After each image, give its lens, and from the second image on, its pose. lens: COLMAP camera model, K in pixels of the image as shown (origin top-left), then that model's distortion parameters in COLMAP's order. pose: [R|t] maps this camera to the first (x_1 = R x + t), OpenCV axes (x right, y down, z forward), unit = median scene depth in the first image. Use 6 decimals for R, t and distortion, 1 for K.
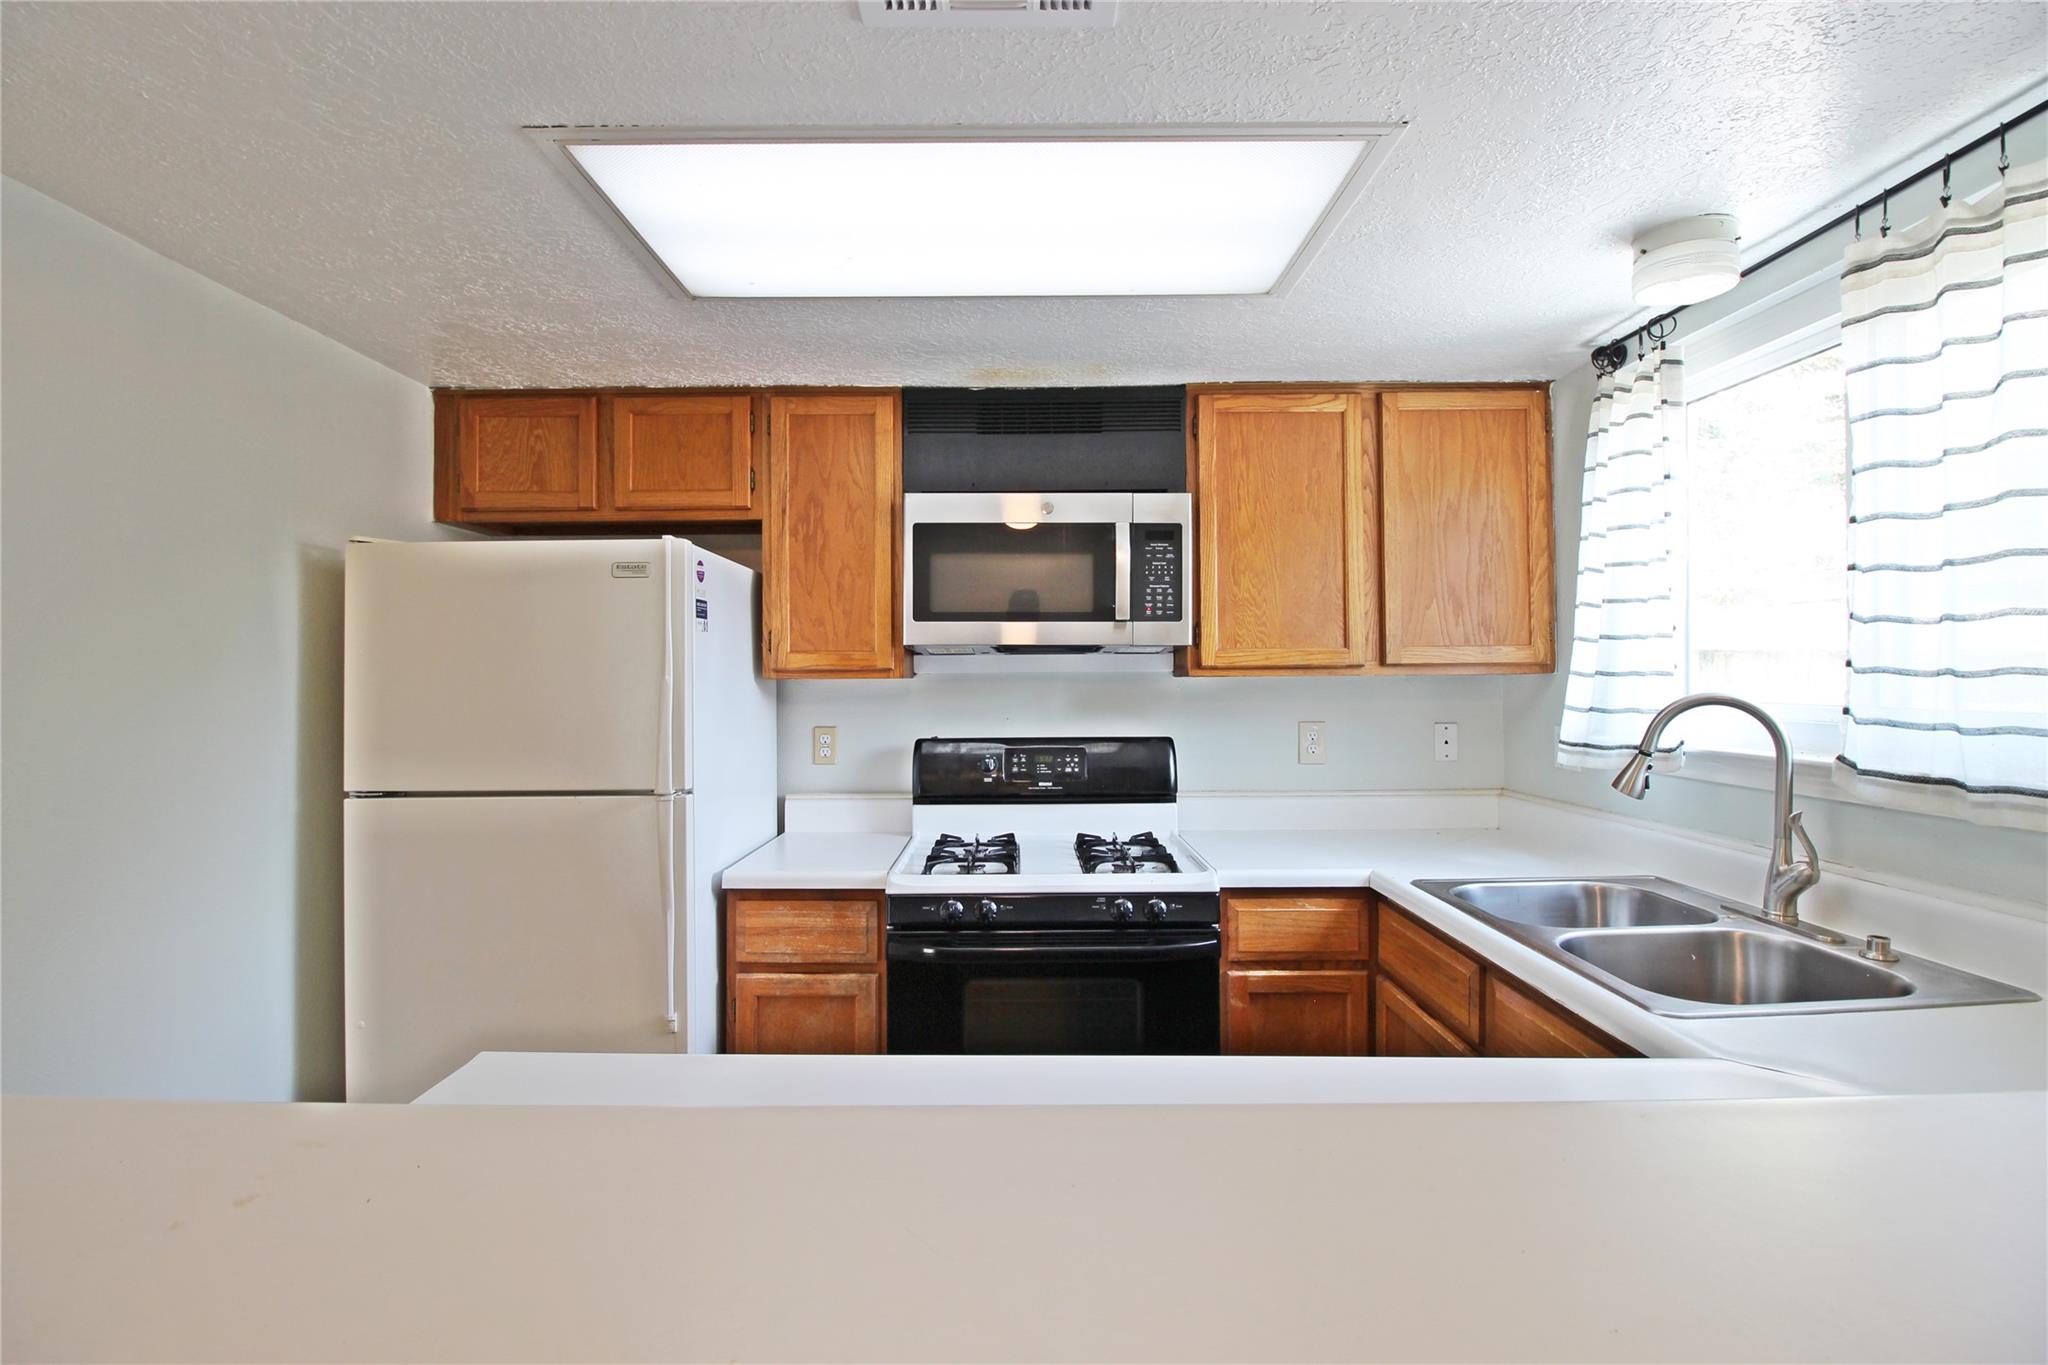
lens RADIAL K [[960.2, 0, 1022.5], [0, 960.2, 669.9], [0, 0, 1]] dist [0.001132, -0.012994]
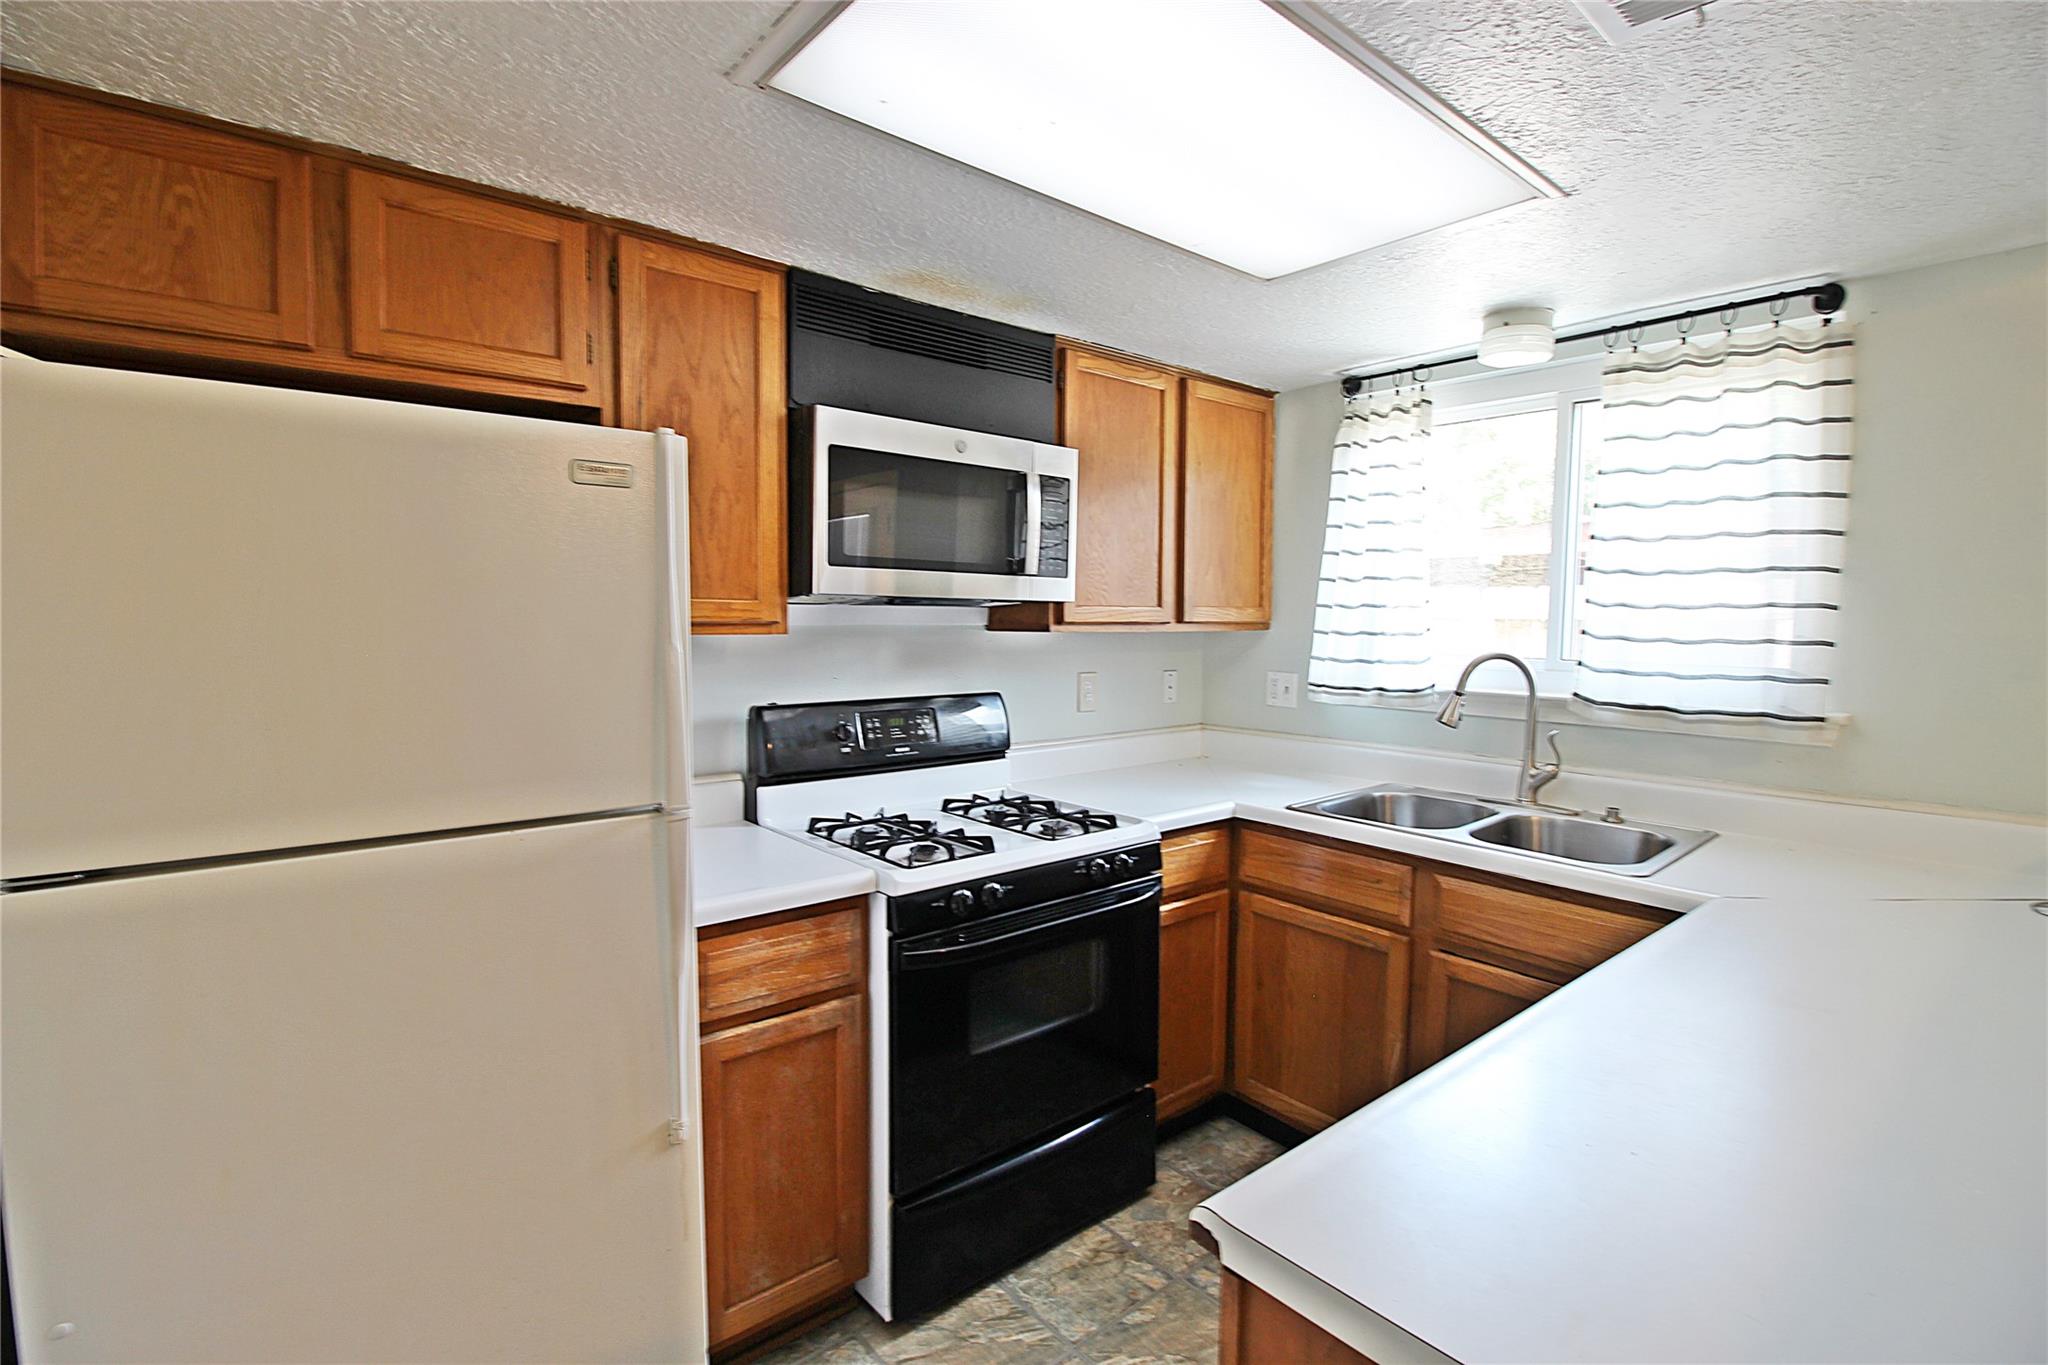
lens RADIAL K [[943.5, 0, 1019.5], [0, 943.5, 672.6], [0, 0, 1]] dist [-0.000717, -0.014085]
pose [[0.766912, -0.025891, 0.641229, -0.488551], [-0.018654, 0.997864, 0.062600, -0.012294], [-0.641481, -0.059971, 0.764791, 0.265044]]
